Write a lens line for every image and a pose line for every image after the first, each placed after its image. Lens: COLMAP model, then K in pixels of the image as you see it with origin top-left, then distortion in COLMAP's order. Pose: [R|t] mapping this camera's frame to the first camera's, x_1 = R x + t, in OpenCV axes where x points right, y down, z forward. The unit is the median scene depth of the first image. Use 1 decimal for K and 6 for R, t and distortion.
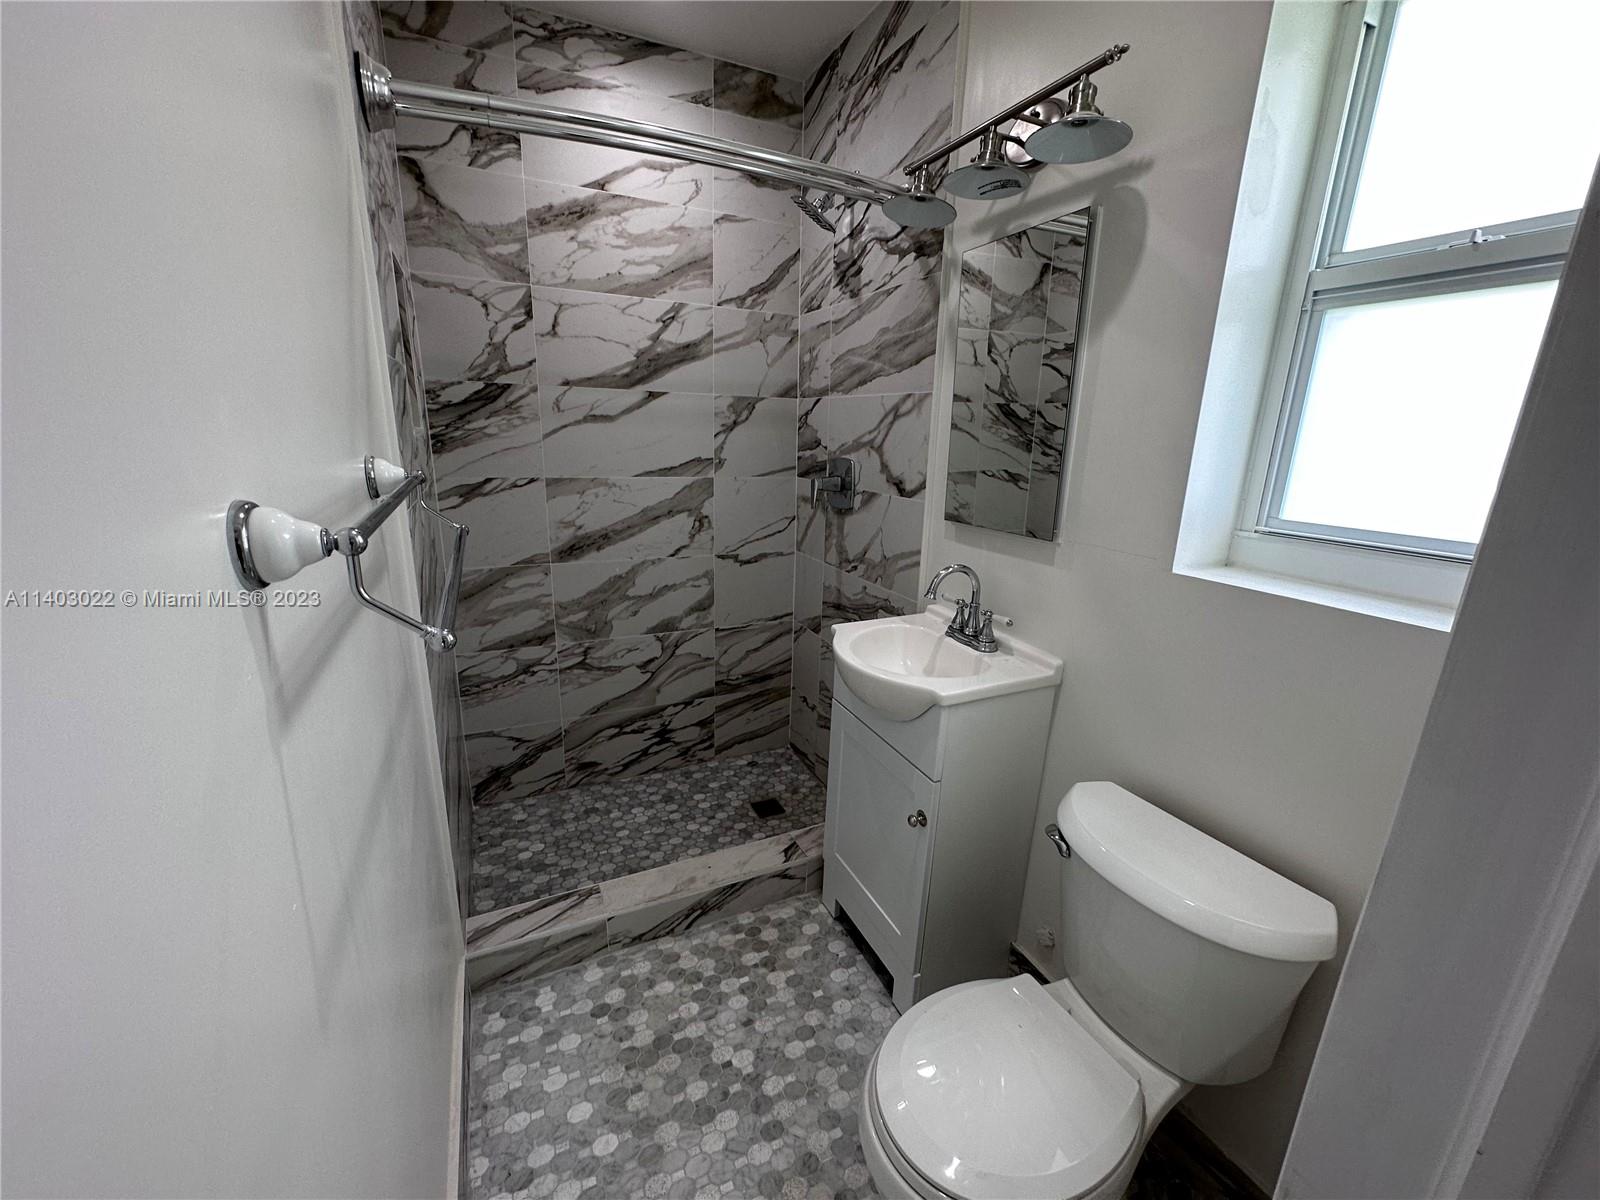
lens RADIAL K [[639.0, 0, 796.2], [0, 639.0, 598.5], [0, 0, 1]] dist [-0.002271, 0.000621]
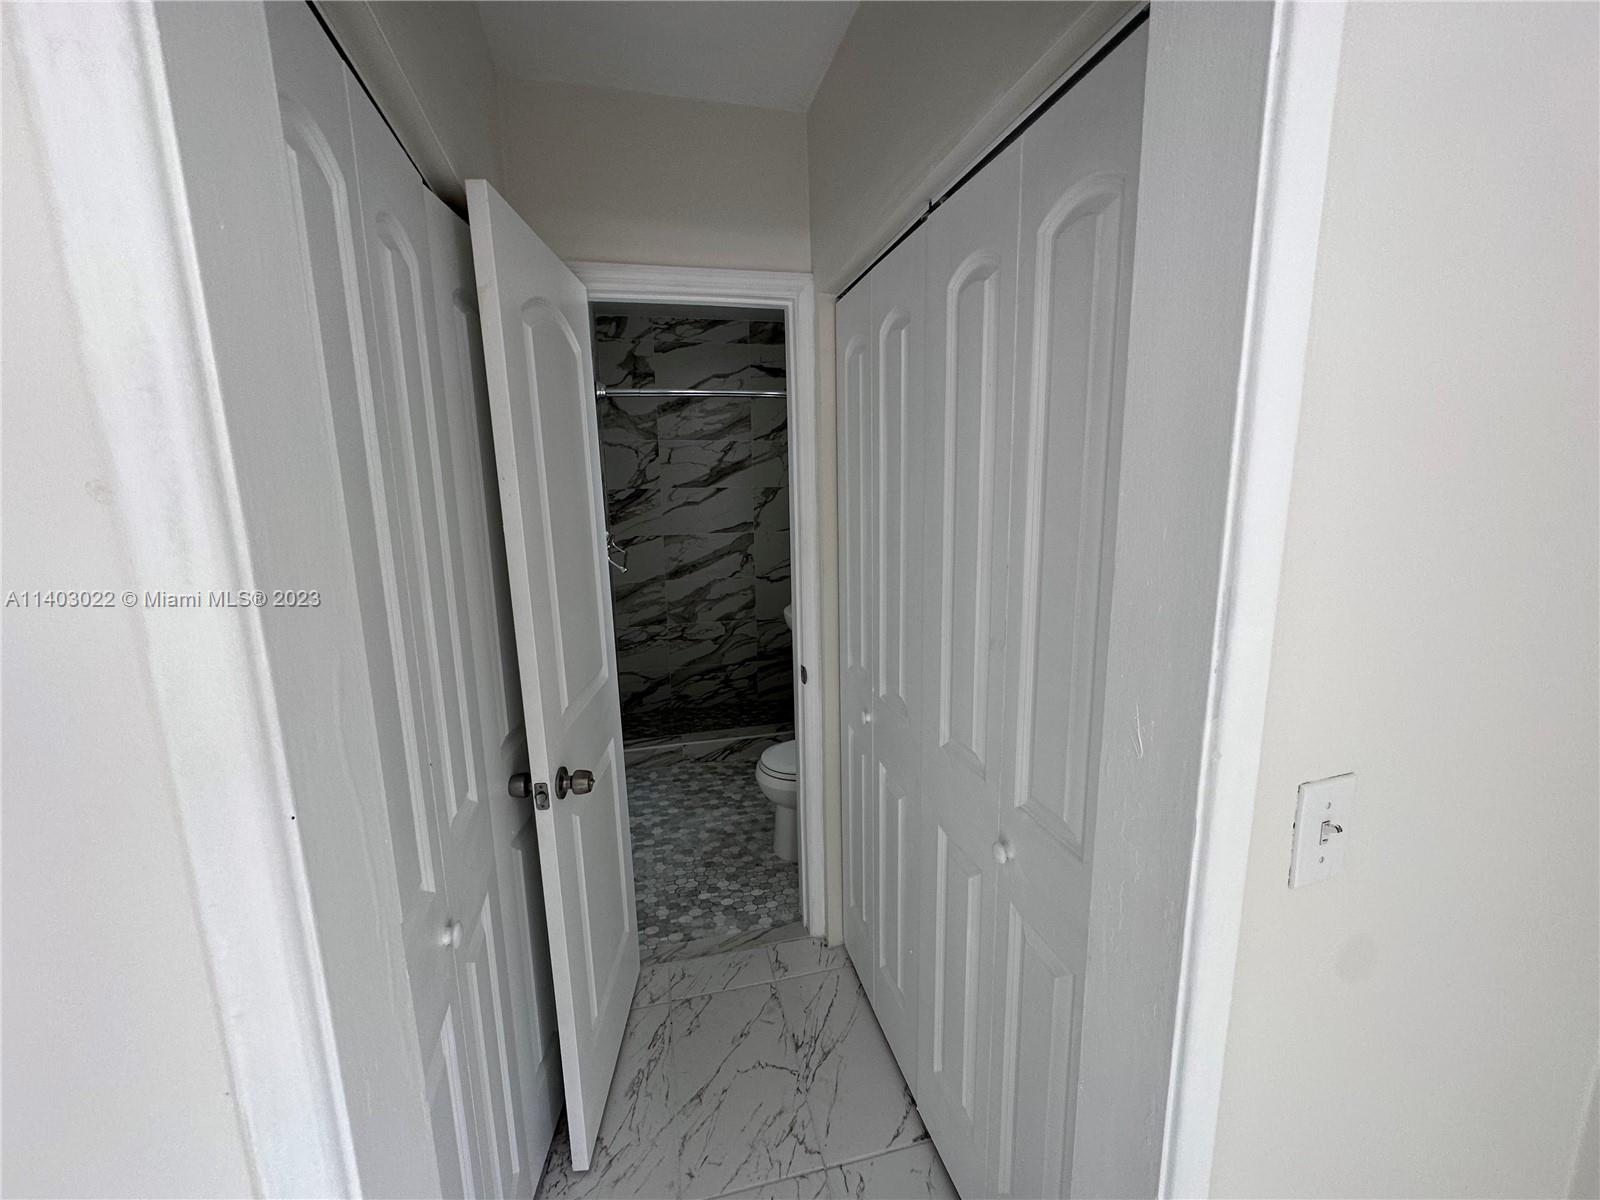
lens RADIAL K [[639.0, 0, 796.3], [0, 639.0, 599.6], [0, 0, 1]] dist [-0.002271, 0.000621]
pose [[0.979881, -0.009067, -0.199379, 0.360875], [-0.008283, 0.996259, -0.086018, 0.157754], [0.199413, 0.085939, 0.976140, -0.739416]]
